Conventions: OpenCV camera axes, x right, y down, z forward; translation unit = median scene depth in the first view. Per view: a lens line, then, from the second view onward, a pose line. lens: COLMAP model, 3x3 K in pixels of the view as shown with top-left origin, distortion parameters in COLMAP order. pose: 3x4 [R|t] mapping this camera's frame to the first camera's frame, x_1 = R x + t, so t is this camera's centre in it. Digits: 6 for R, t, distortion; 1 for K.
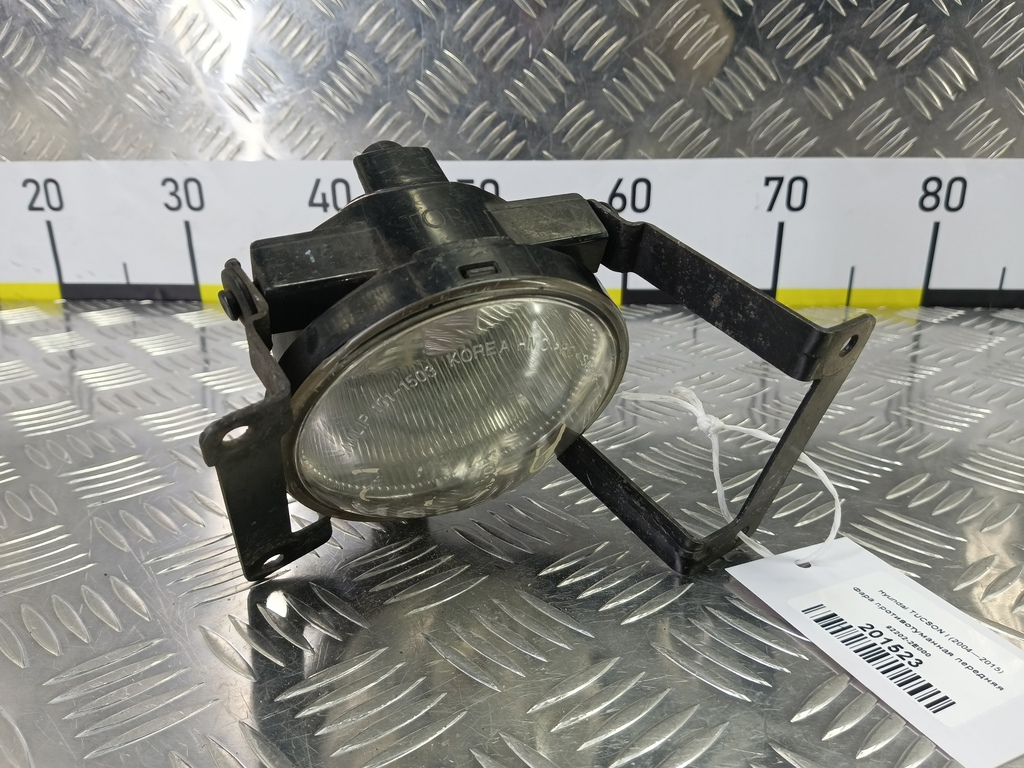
lens RADIAL K [[833.5, 0, 517.3], [0, 833.5, 379.5], [0, 0, 1]] dist [-0.016863, -0.057171]
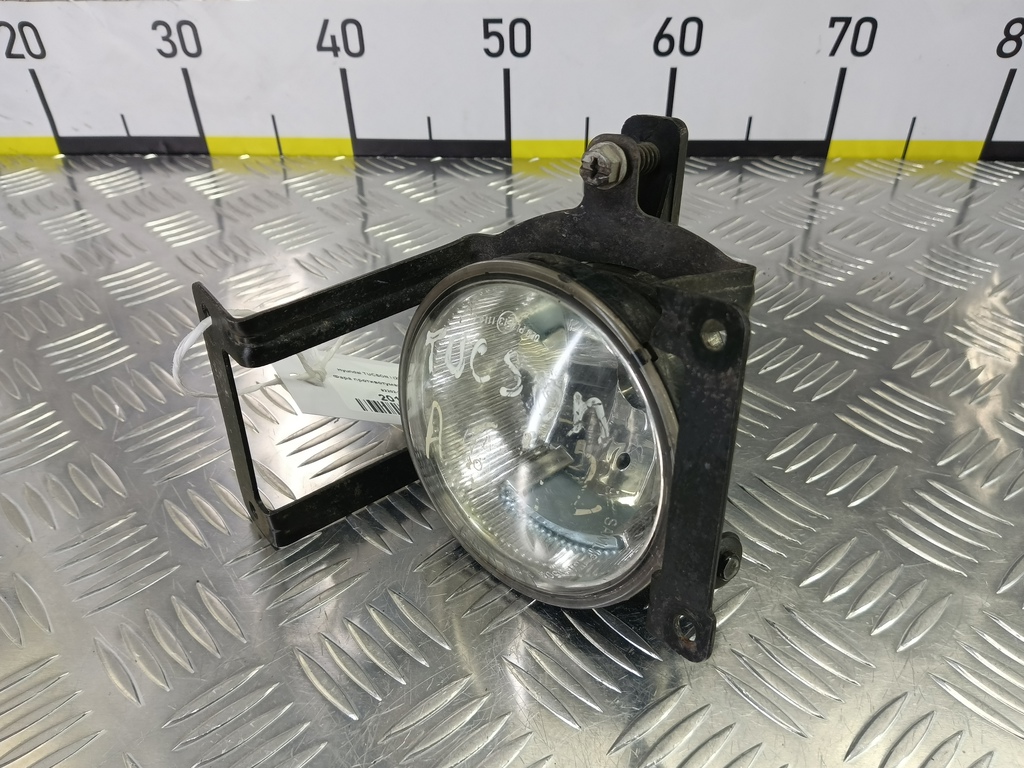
lens RADIAL K [[833.5, 0, 512.6], [0, 833.5, 383.4], [0, 0, 1]] dist [-0.016863, -0.057171]
pose [[0.999961, -0.006603, -0.005787, -0.041159], [0.008112, 0.947038, 0.321019, -0.165987], [0.003361, -0.321053, 0.947055, 0.042370]]
